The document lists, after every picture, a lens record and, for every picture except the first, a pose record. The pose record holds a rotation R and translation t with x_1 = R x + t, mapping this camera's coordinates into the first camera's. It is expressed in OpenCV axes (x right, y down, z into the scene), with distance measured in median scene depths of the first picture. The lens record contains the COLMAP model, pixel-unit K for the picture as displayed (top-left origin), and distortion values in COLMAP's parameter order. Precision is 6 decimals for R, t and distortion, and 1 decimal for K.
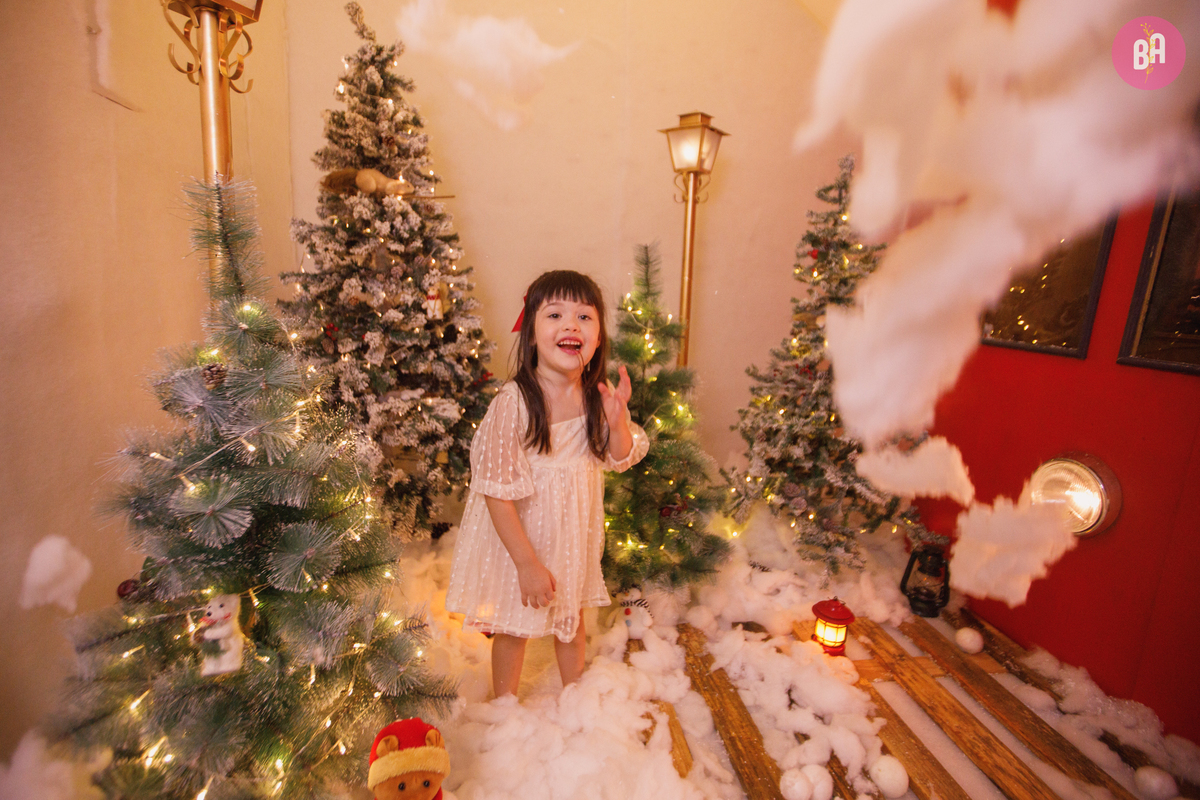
lens RADIAL K [[563.8, 0, 585.3], [0, 563.8, 398.8], [0, 0, 1]] dist [-0.064841, 0.030931]
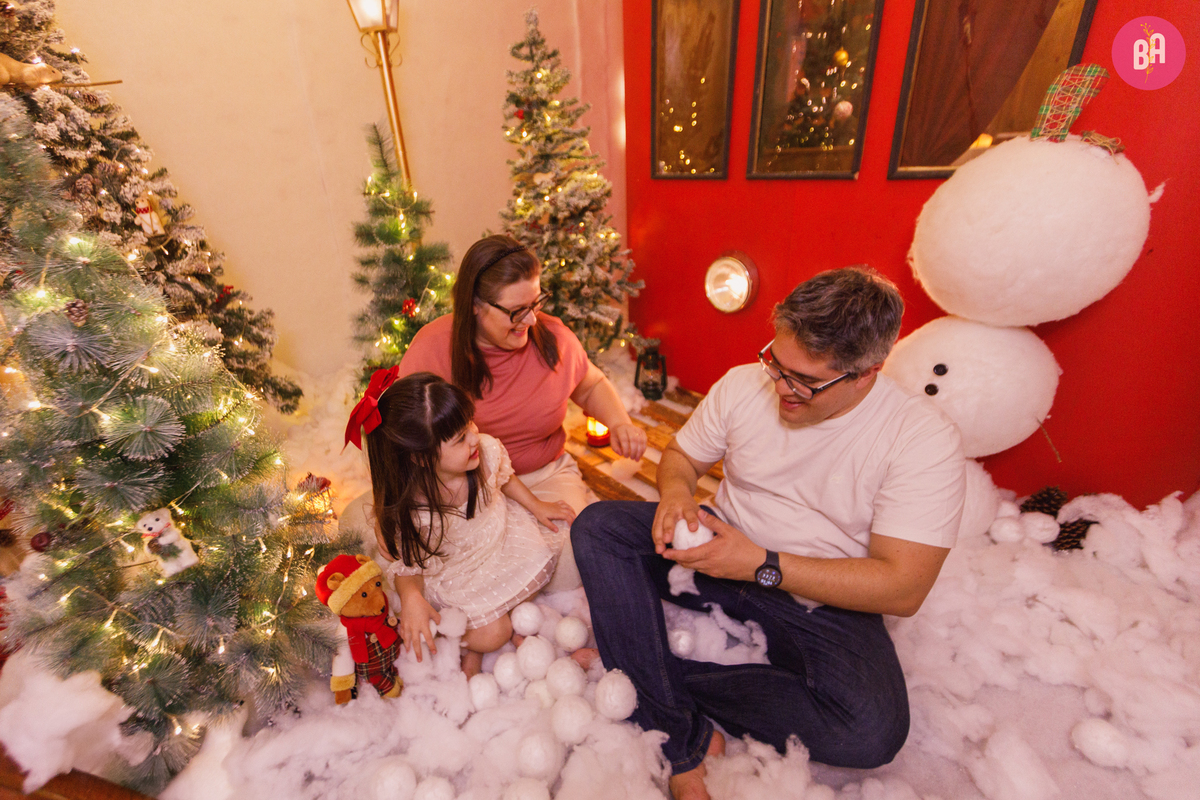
lens RADIAL K [[584.2, 0, 550.8], [0, 584.2, 426.3], [0, 0, 1]] dist [0.006500, -0.004743]
pose [[0.880917, -0.293430, 0.371328, -0.148076], [0.196205, 0.940426, 0.277674, 0.010299], [-0.430685, -0.171751, 0.886009, -0.160046]]
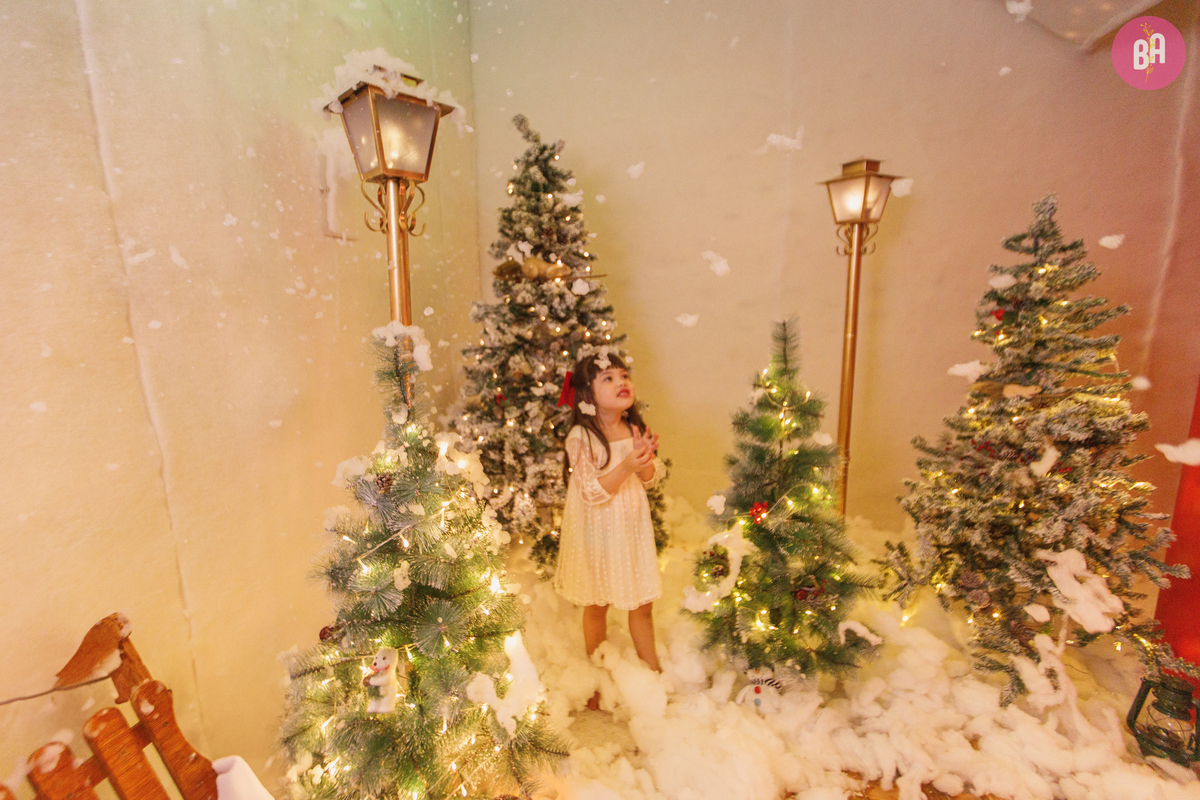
lens RADIAL K [[562.1, 0, 580.6], [0, 562.1, 404.6], [0, 0, 1]] dist [-0.000001, 0.000089]
pose [[0.942880, 0.013586, -0.332856, 0.089889], [-0.021794, 0.999543, -0.020939, -0.087687], [0.332419, 0.026997, 0.942745, -0.048501]]
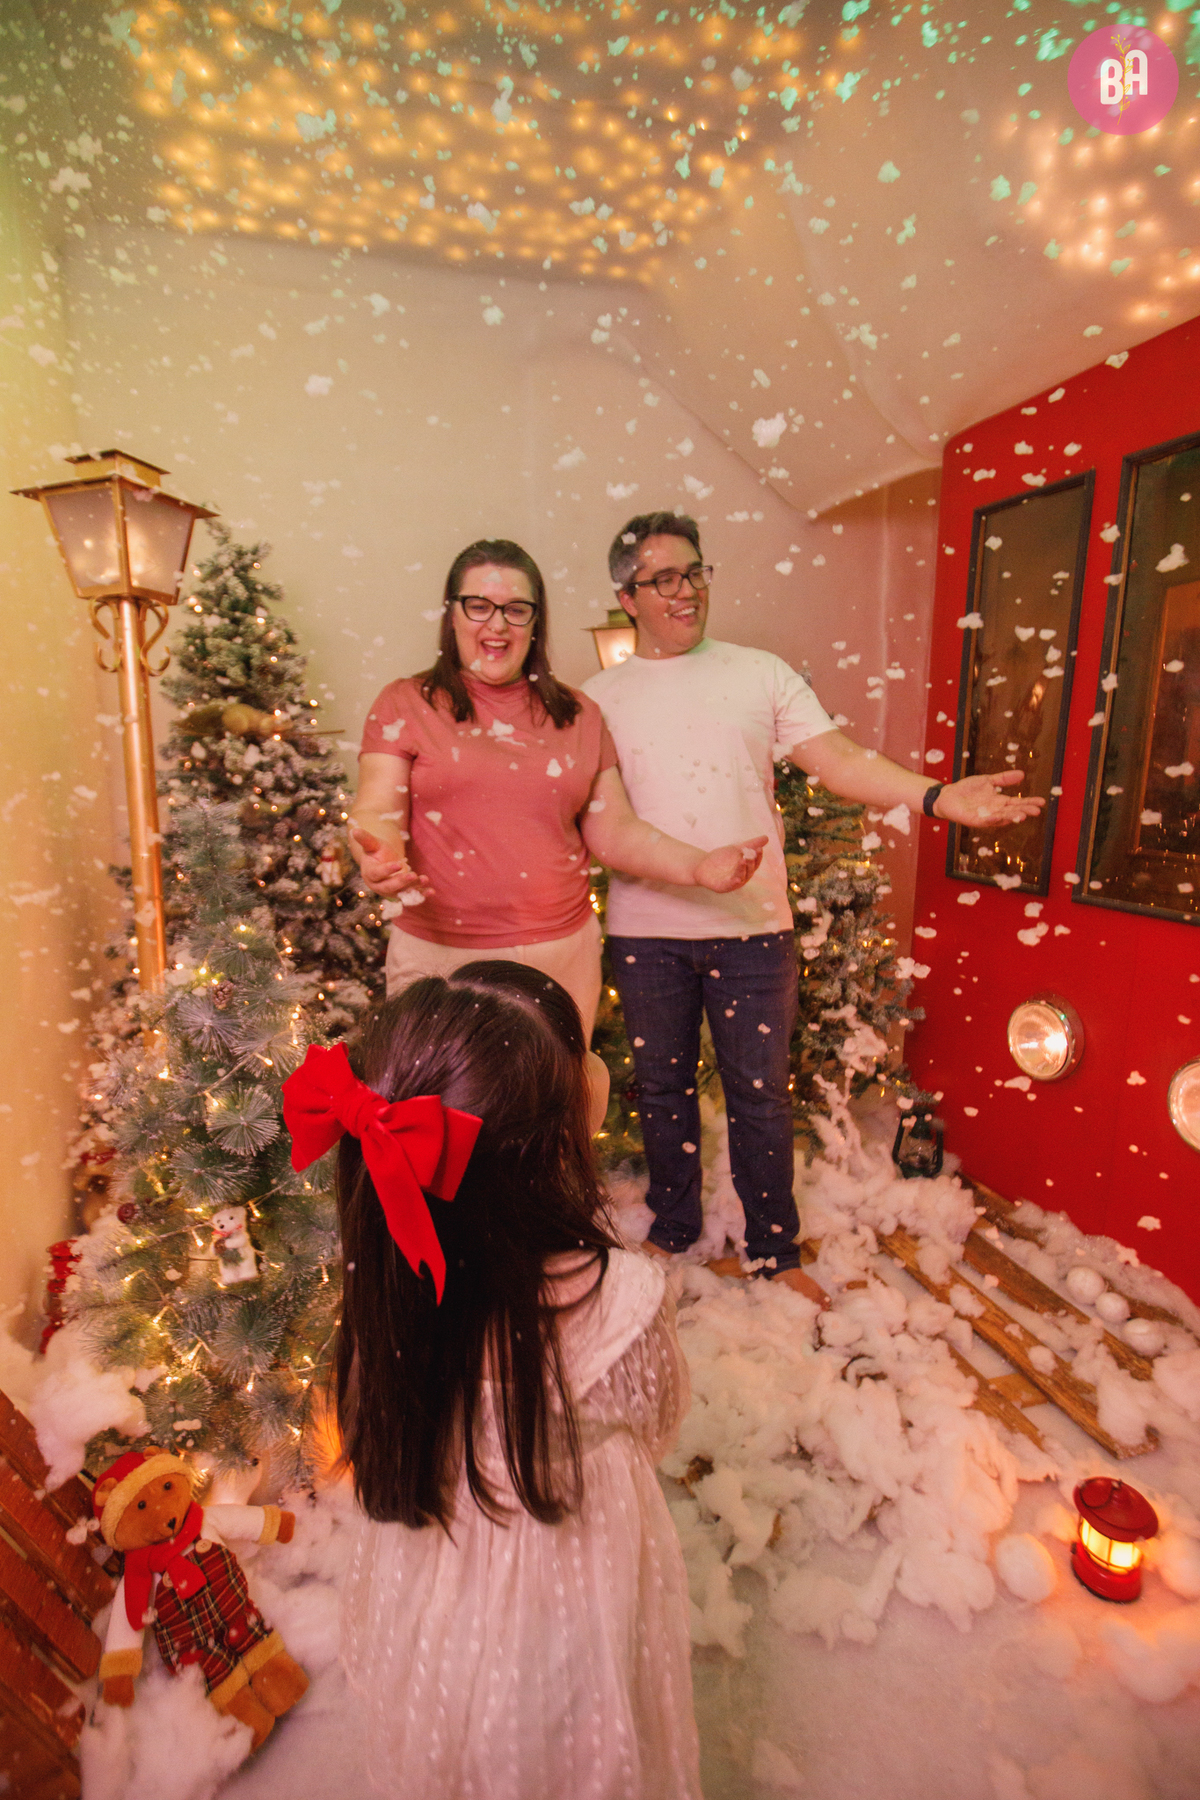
lens RADIAL K [[865.9, 0, 589.5], [0, 865.9, 931.2], [0, 0, 1]] dist [-0.041629, 0.000952]
pose [[0.987202, -0.063668, 0.146213, -0.086678], [0.064682, 0.997904, -0.002190, -0.047897], [-0.145767, 0.011619, 0.989251, -0.296502]]
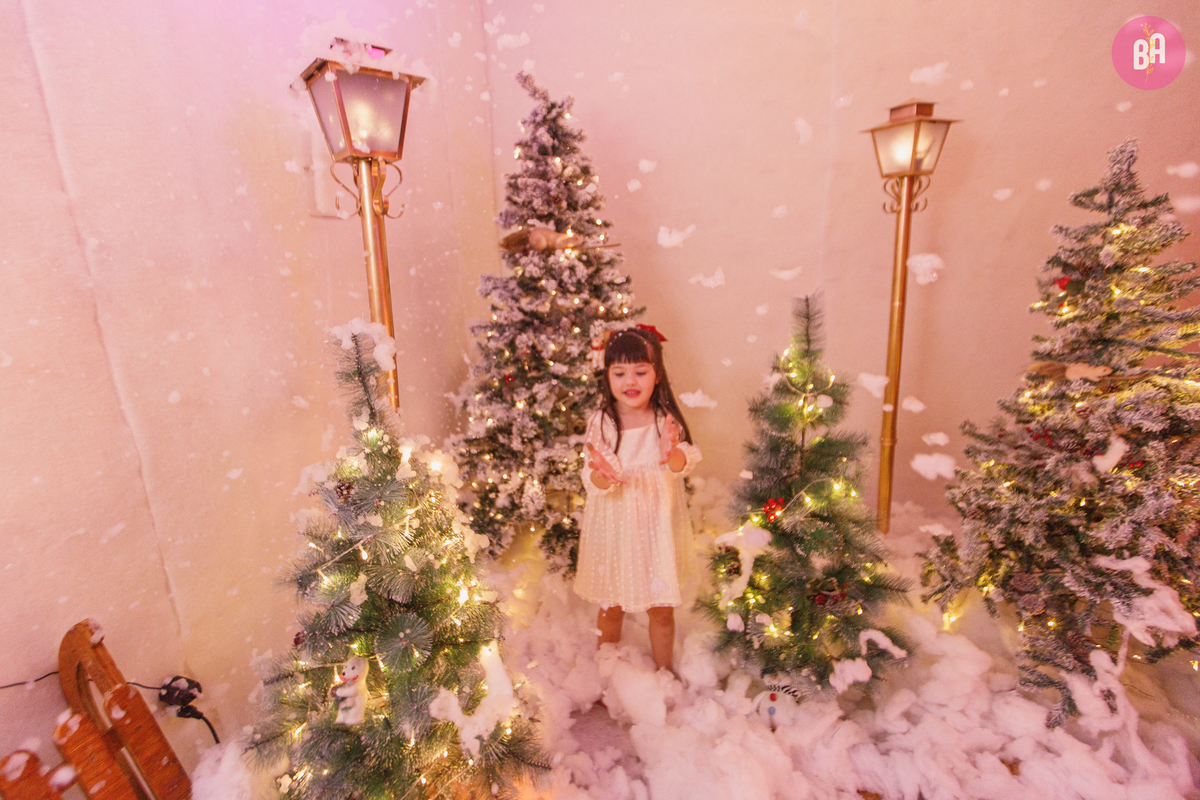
lens RADIAL K [[589.5, 0, 587.0], [0, 589.5, 391.8], [0, 0, 1]] dist [0.000112, -0.000323]
pose [[0.911051, 0.024073, -0.411591, 0.158992], [-0.013287, 0.999490, 0.029048, -0.130492], [0.412080, -0.020995, 0.910906, 0.001259]]
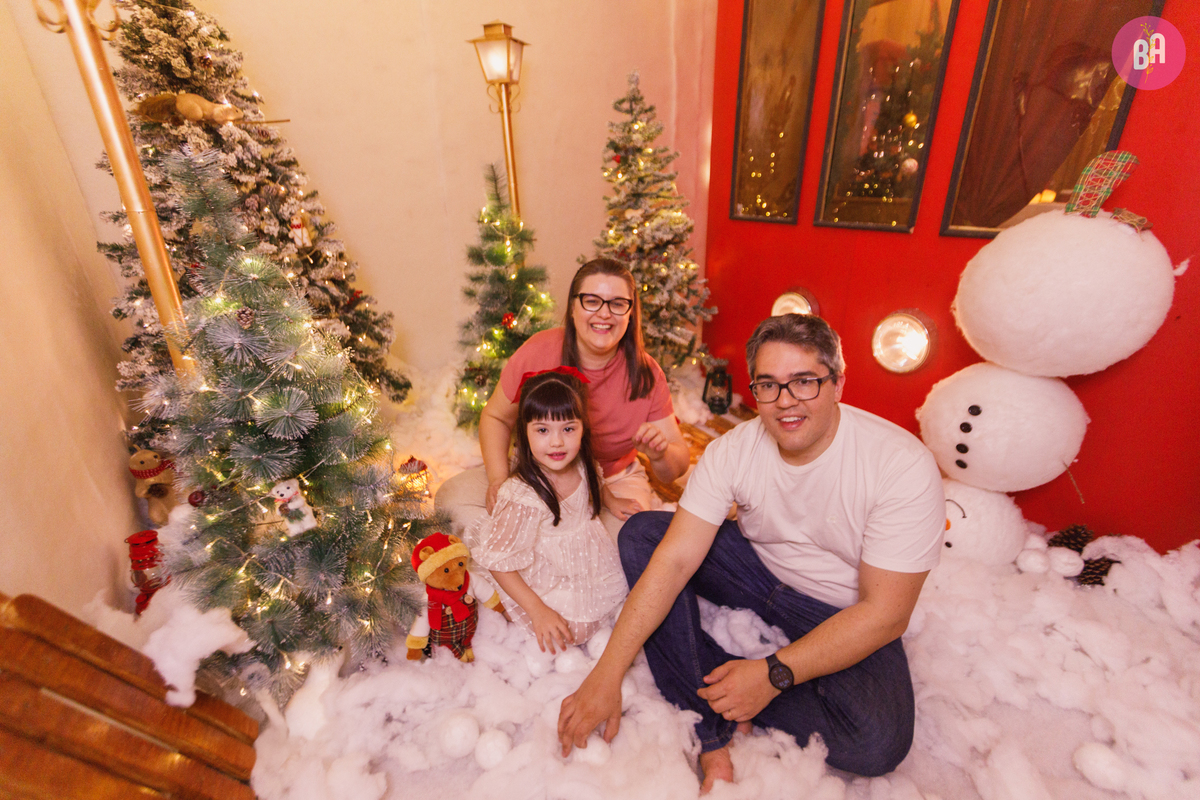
lens RADIAL K [[536.0, 0, 597.9], [0, 536.0, 404.8], [0, 0, 1]] dist [0.000836, -0.000434]
pose [[0.920951, -0.211365, 0.327373, -0.149777], [0.138892, 0.962985, 0.231017, -0.009519], [-0.364085, -0.167286, 0.916219, -0.199590]]
